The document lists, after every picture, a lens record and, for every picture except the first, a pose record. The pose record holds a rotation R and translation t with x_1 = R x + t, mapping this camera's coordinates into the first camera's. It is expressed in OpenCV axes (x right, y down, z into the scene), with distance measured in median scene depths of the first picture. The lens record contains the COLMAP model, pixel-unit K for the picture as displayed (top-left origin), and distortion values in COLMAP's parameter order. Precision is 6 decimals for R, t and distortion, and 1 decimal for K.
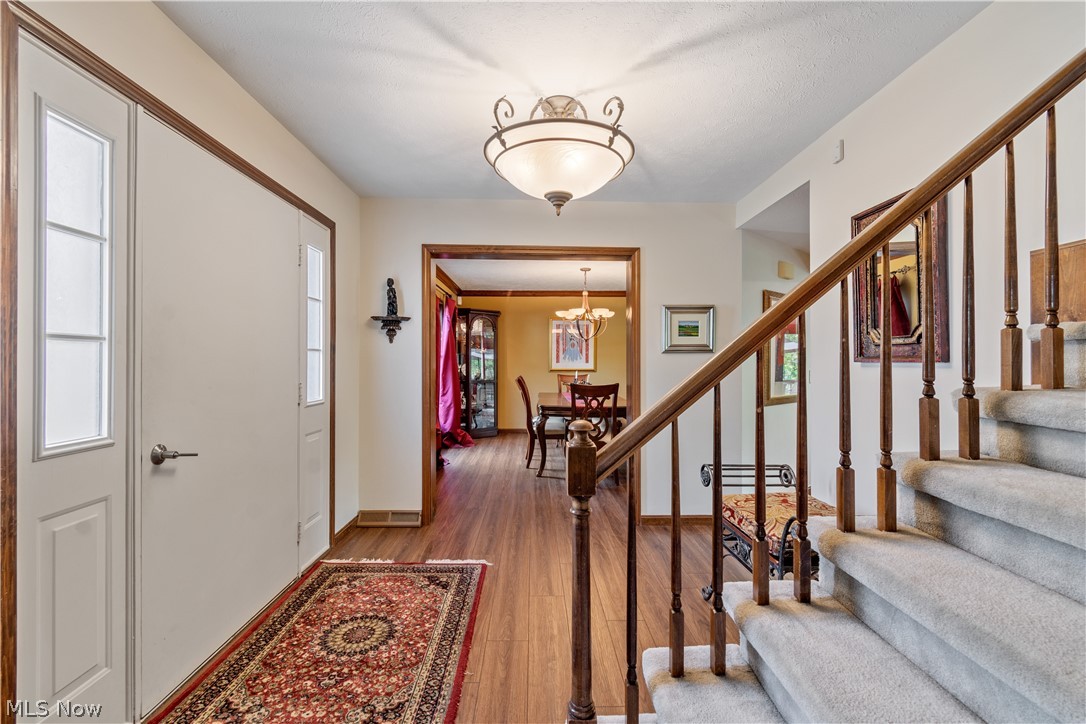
lens RADIAL K [[479.1, 0, 541.7], [0, 479.1, 358.3], [0, 0, 1]] dist [0.004411, -0.002703]
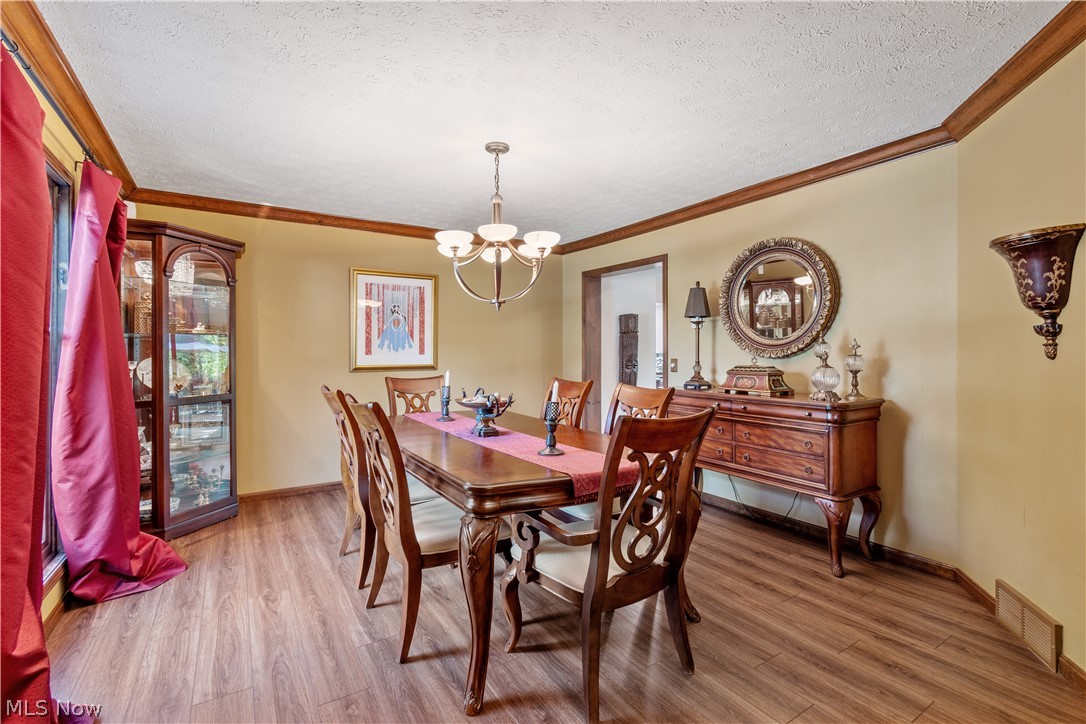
lens RADIAL K [[479.1, 0, 537.9], [0, 479.1, 348.5], [0, 0, 1]] dist [0.004411, -0.002703]
pose [[0.855080, -0.002958, 0.518488, -0.086221], [0.001716, 0.999994, 0.002875, 0.001741], [-0.518494, -0.001569, 0.855080, 0.462284]]
